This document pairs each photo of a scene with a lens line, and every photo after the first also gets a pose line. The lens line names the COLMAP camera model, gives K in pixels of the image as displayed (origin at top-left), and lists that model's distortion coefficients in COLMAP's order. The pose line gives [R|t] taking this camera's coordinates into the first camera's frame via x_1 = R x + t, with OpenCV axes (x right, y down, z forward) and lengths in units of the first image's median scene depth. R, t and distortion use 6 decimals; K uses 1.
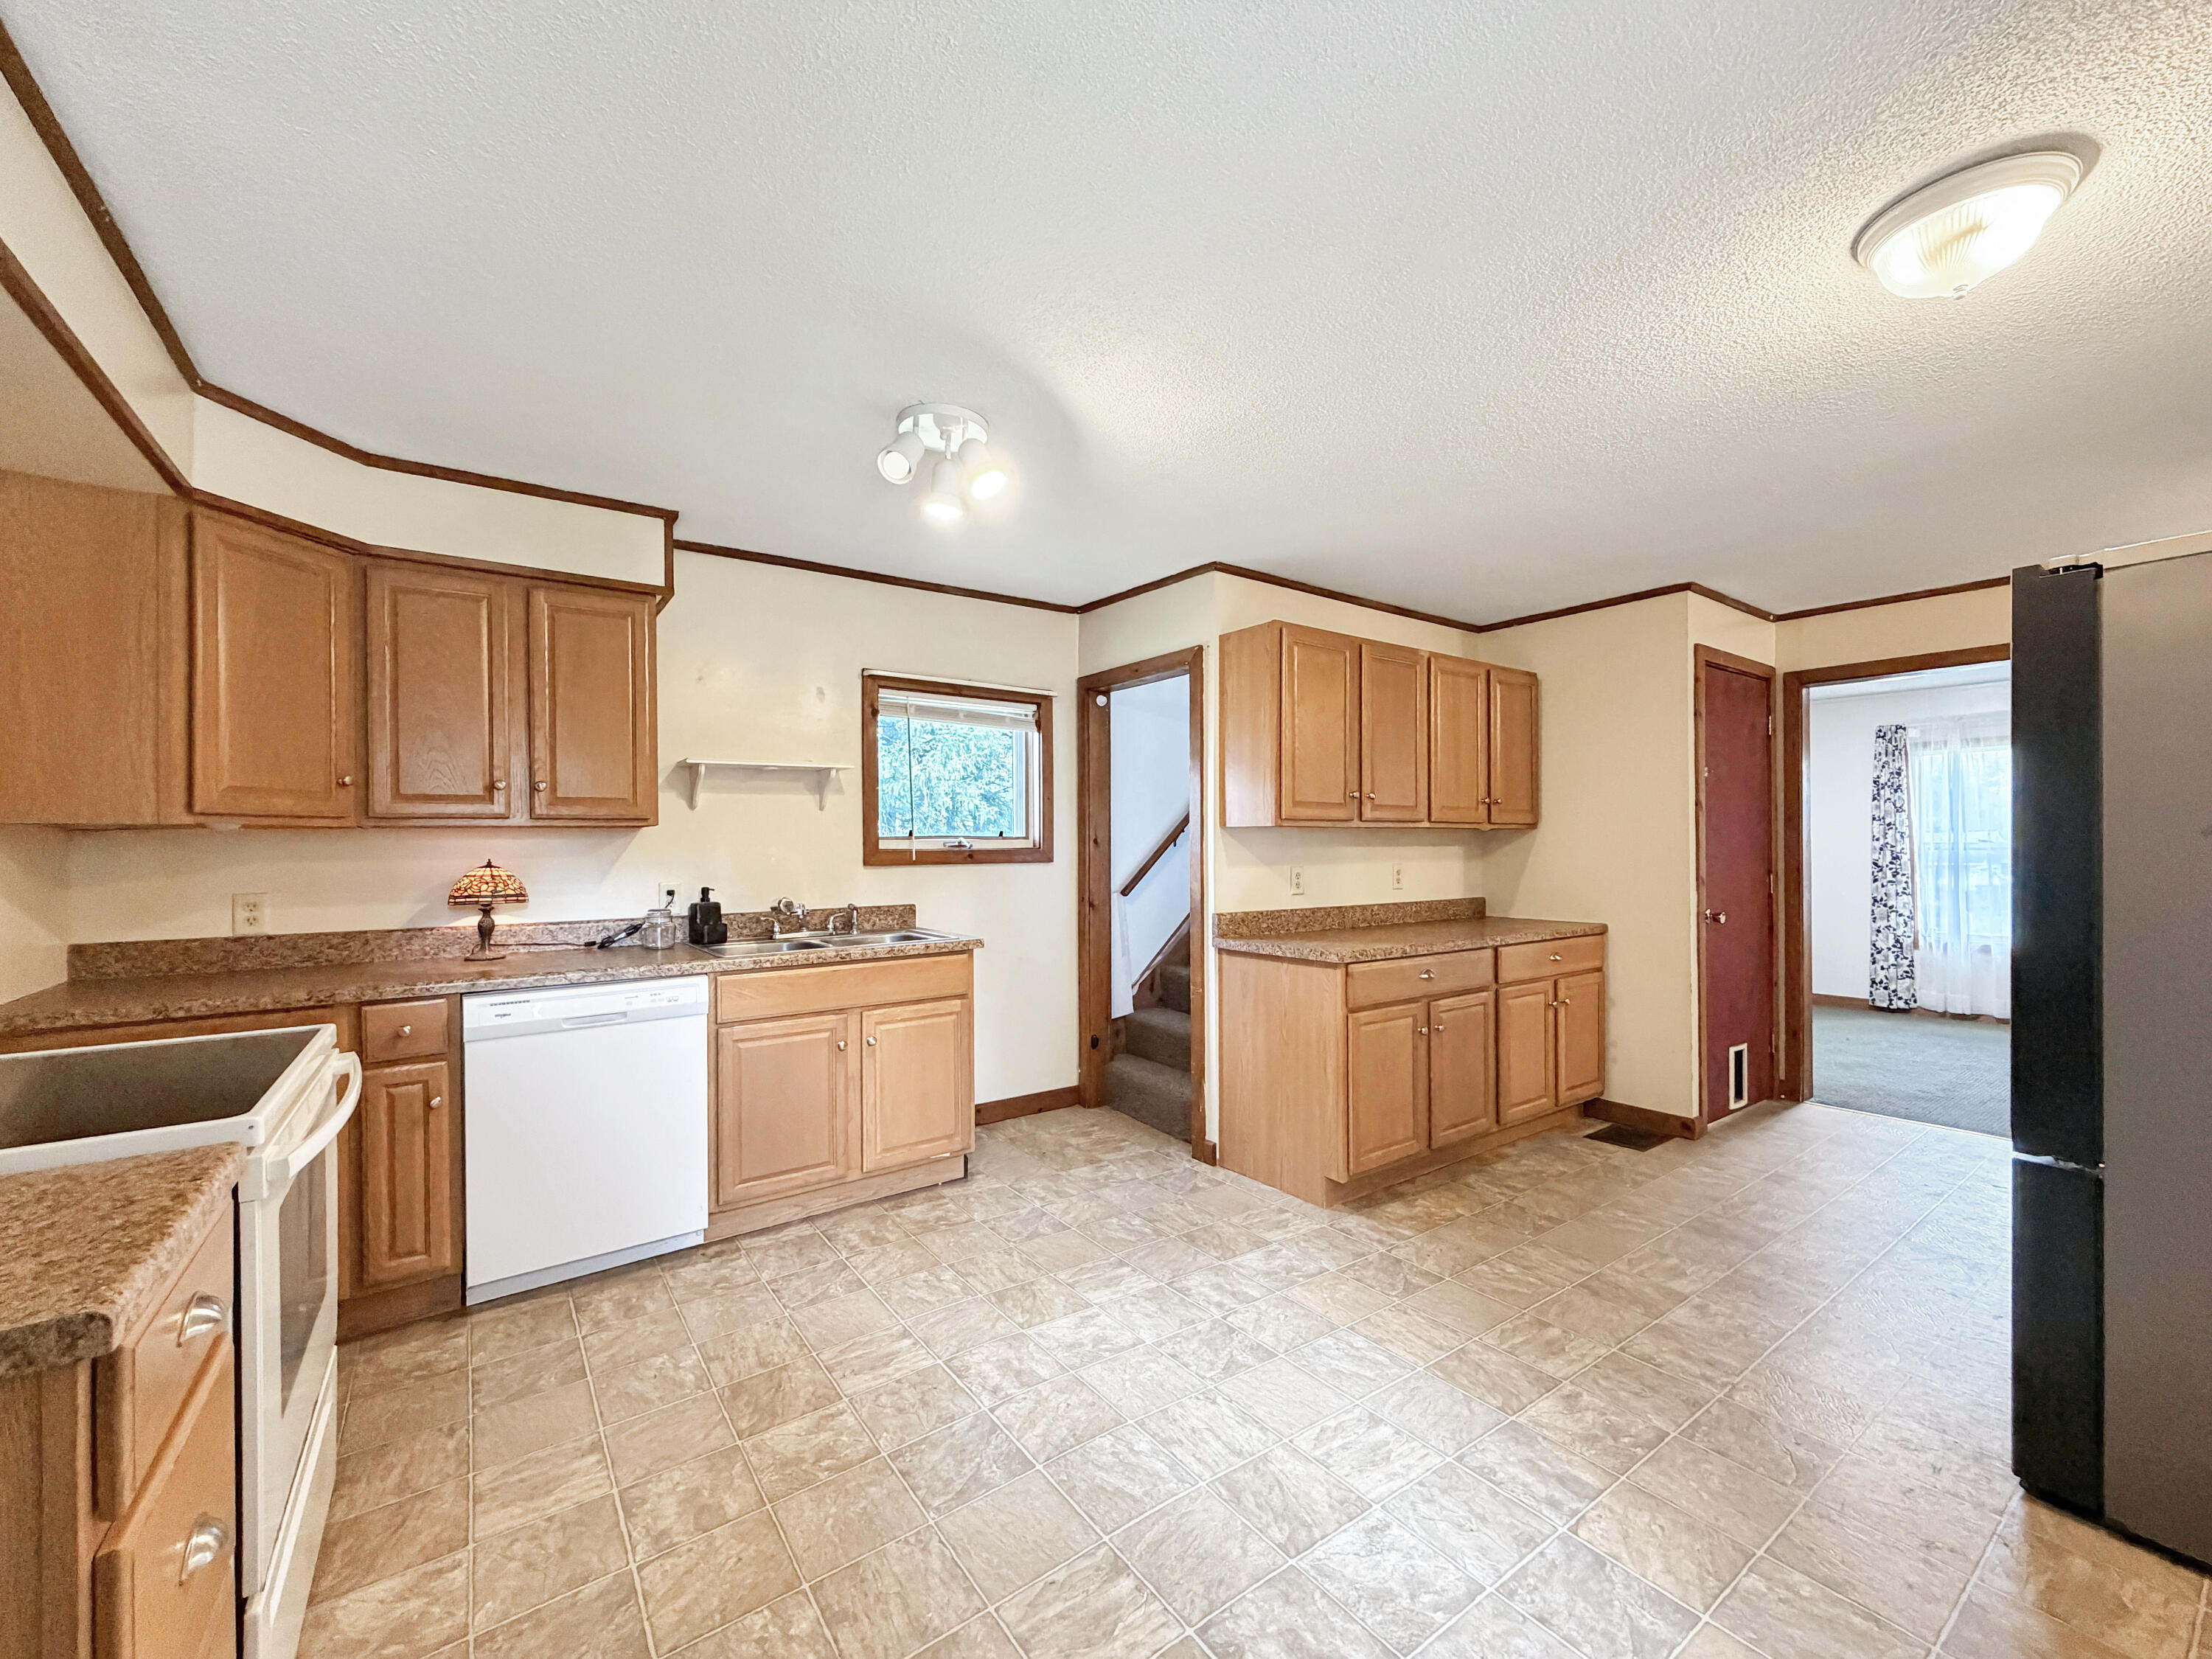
lens RADIAL K [[880.3, 0, 1104.4], [0, 880.3, 837.8], [0, 0, 1]] dist [-0.001898, -0.000240]
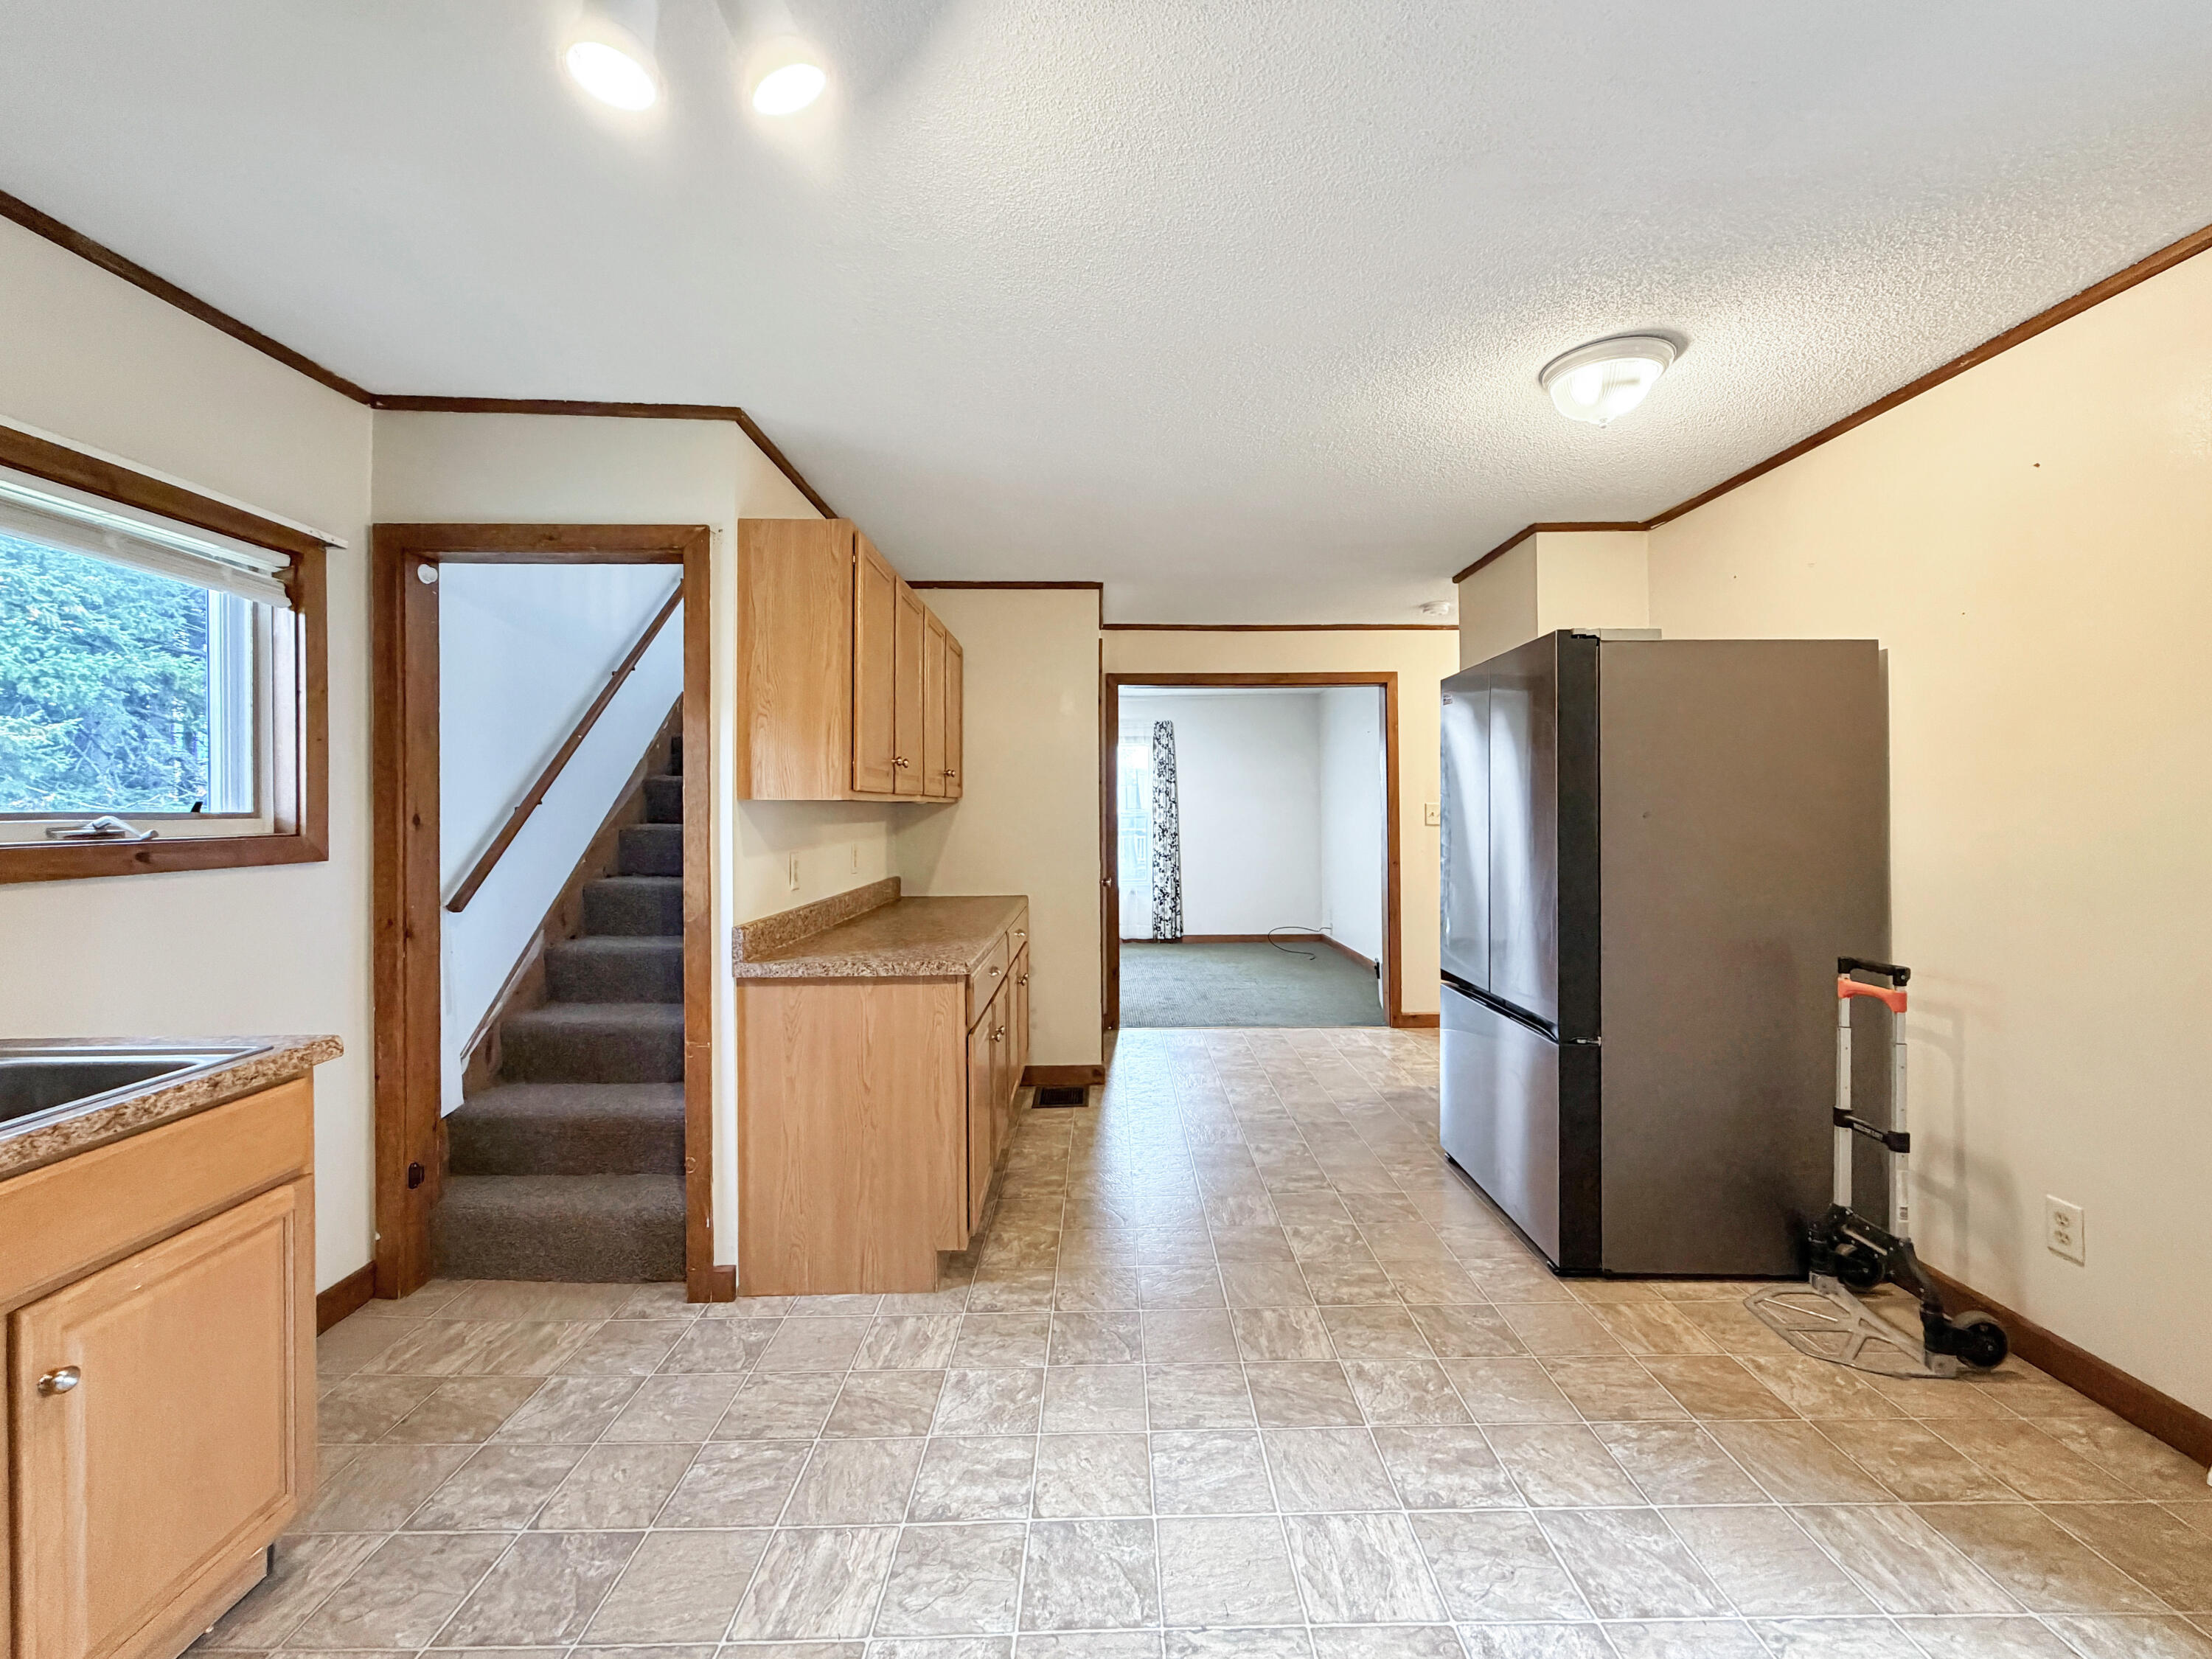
lens RADIAL K [[893.9, 0, 1110.1], [0, 893.9, 809.0], [0, 0, 1]] dist [-0.000647, -0.000315]
pose [[0.574597, 0.000823, 0.818436, -0.272758], [-0.004038, 0.999990, 0.001829, -0.007653], [-0.818426, -0.004356, 0.574595, 0.370770]]
